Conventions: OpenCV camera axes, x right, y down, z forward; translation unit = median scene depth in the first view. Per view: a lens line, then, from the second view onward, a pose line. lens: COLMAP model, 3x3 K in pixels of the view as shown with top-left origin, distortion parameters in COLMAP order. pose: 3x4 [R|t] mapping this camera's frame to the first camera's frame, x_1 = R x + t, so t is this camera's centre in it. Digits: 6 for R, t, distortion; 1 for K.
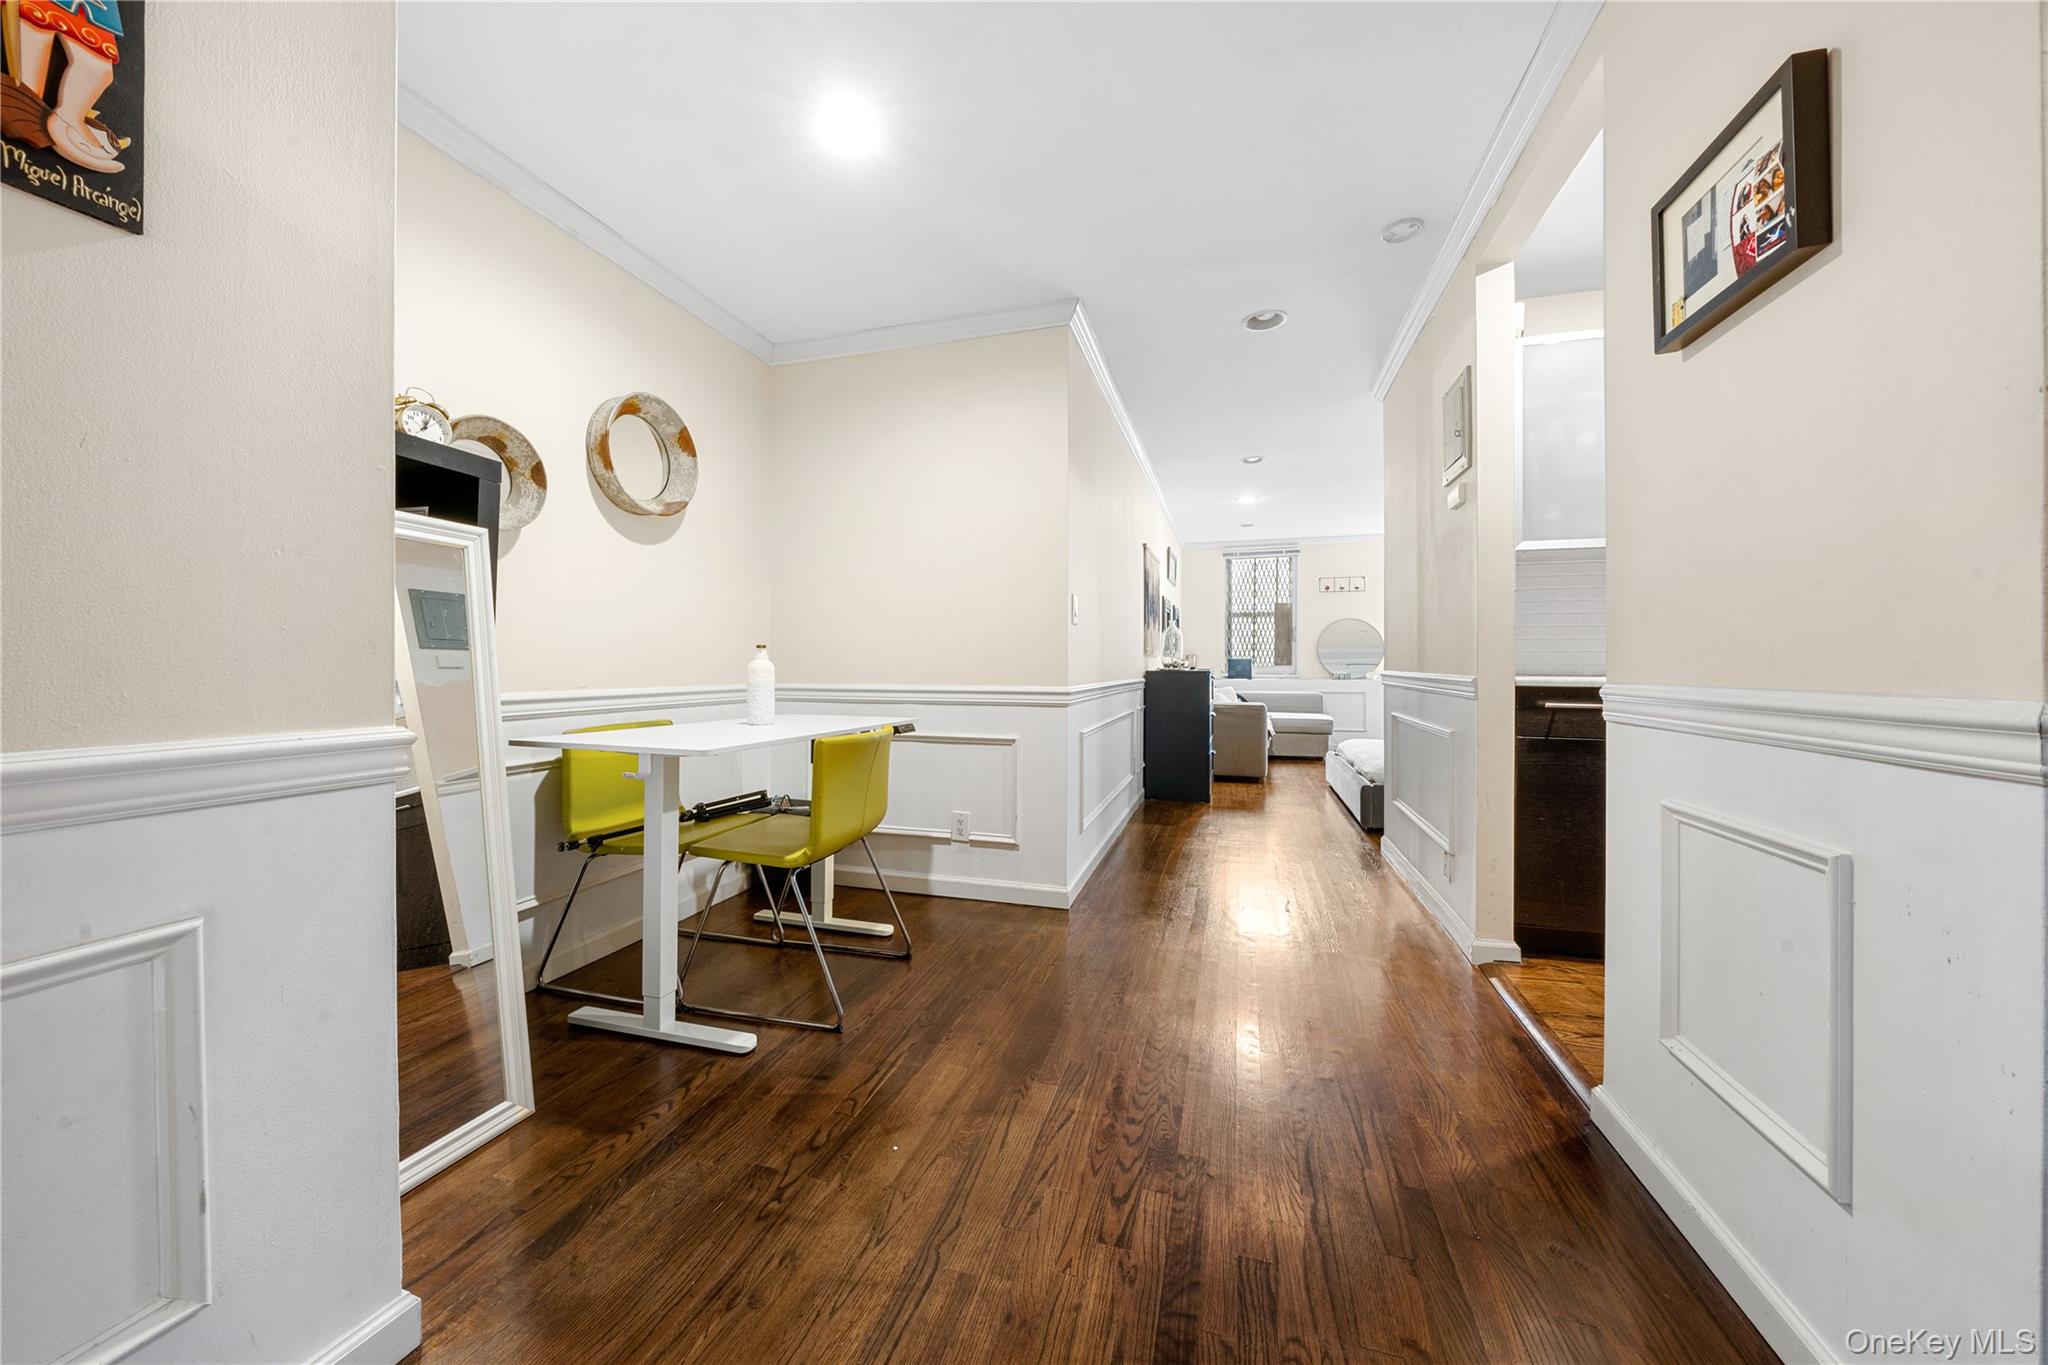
lens RADIAL K [[703.2, 0, 1019.0], [0, 703.2, 672.0], [0, 0, 1]] dist [-0.001256, -0.000241]
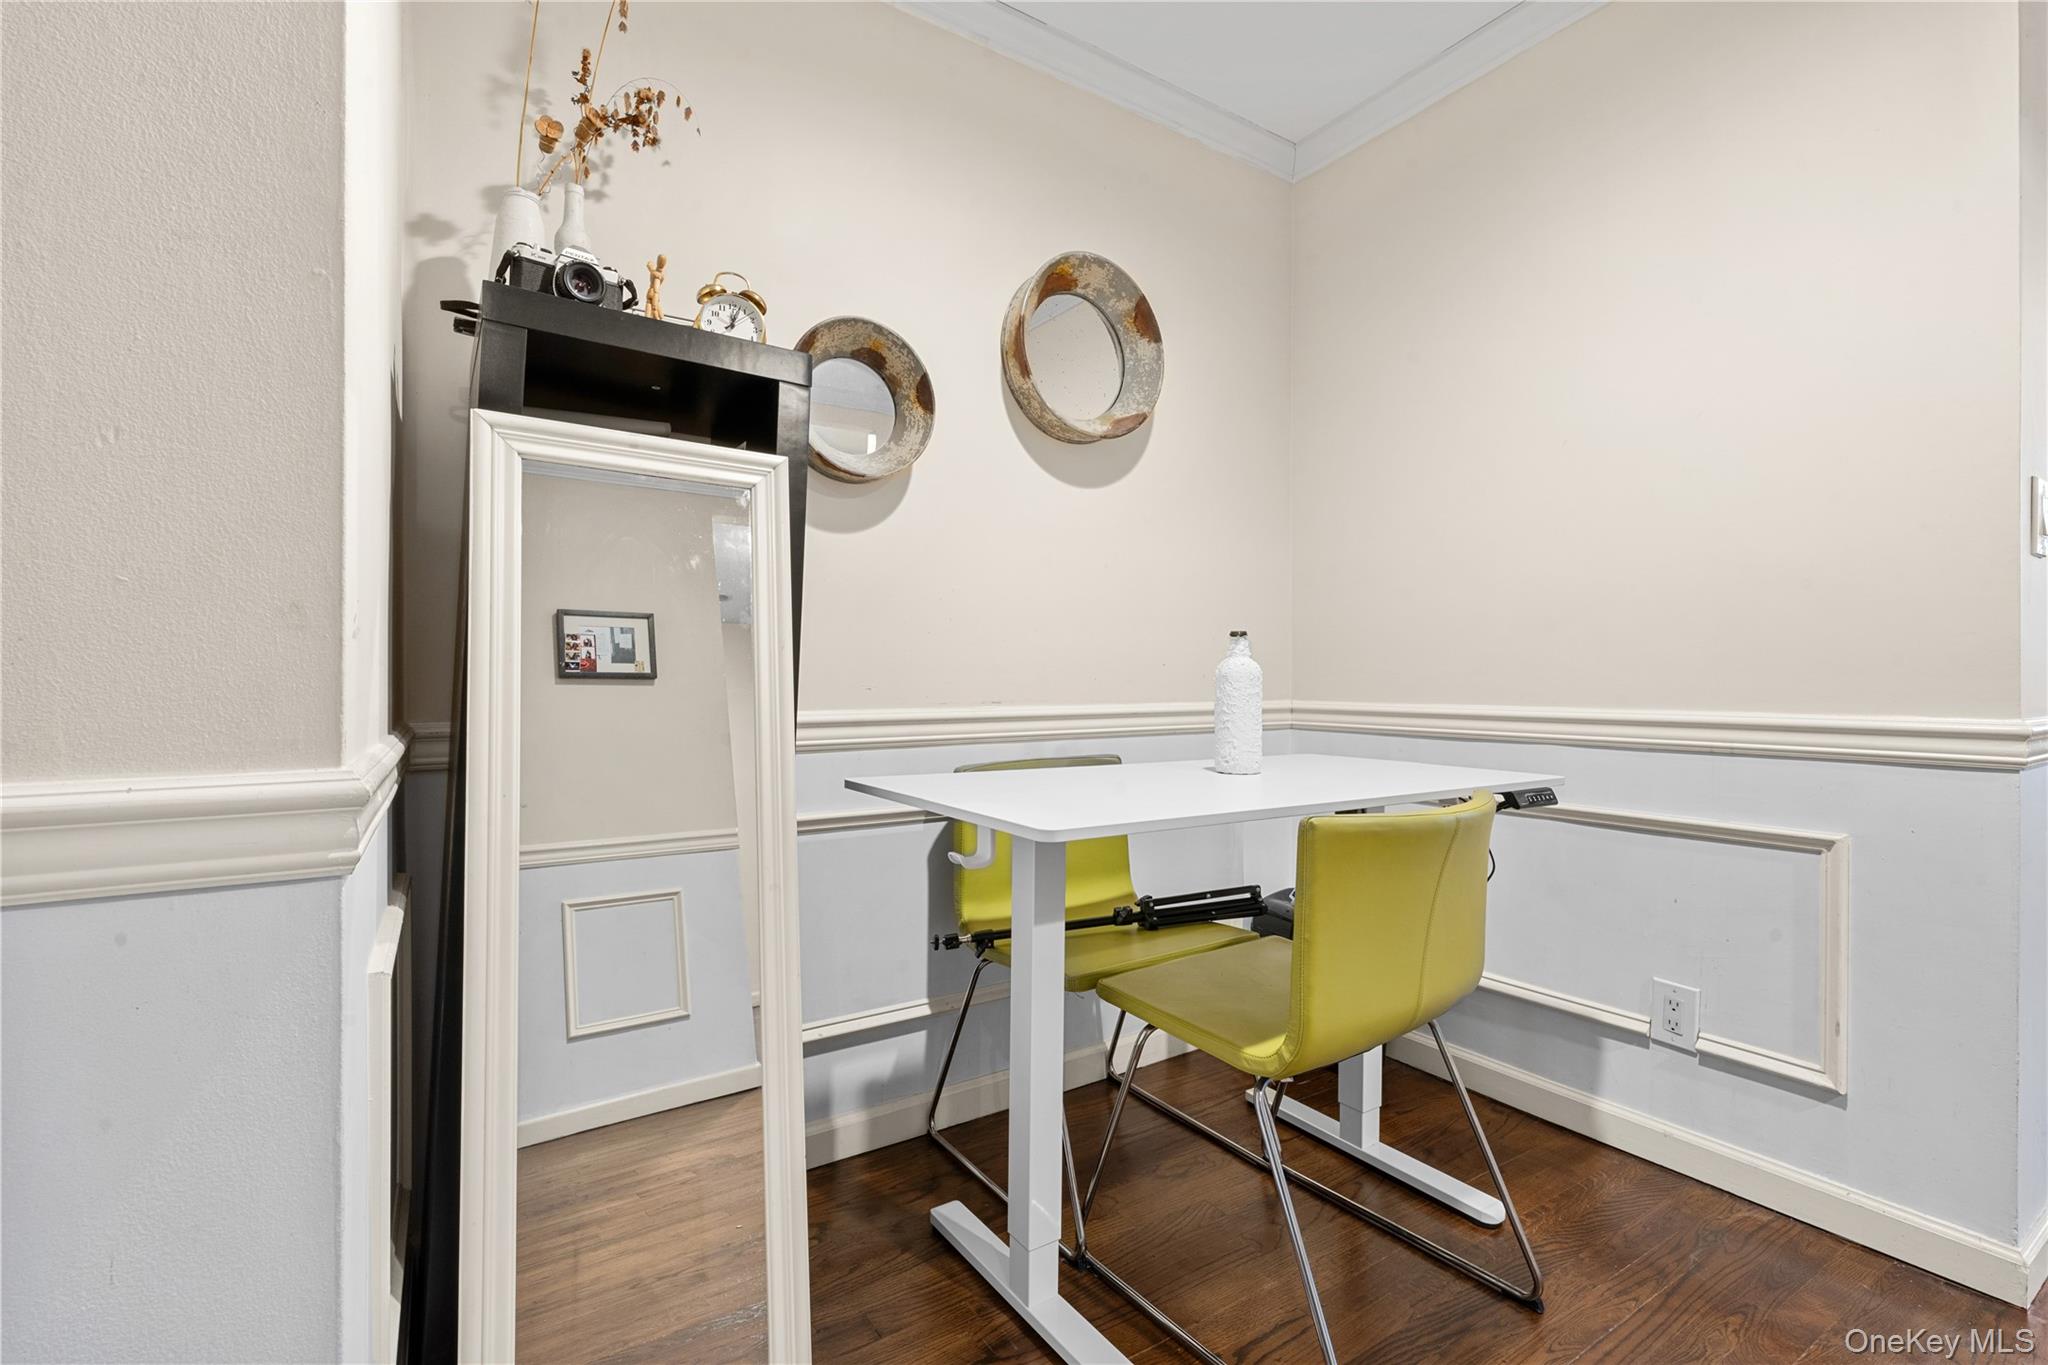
lens RADIAL K [[901.9, 0, 1024.0], [0, 901.9, 682.5], [0, 0, 1]] dist [0.000494, 0.000098]
pose [[0.762702, -0.001673, -0.646748, -0.031376], [-0.002301, 0.999983, -0.005301, 0.006579], [0.646746, 0.005531, 0.762685, 0.336638]]
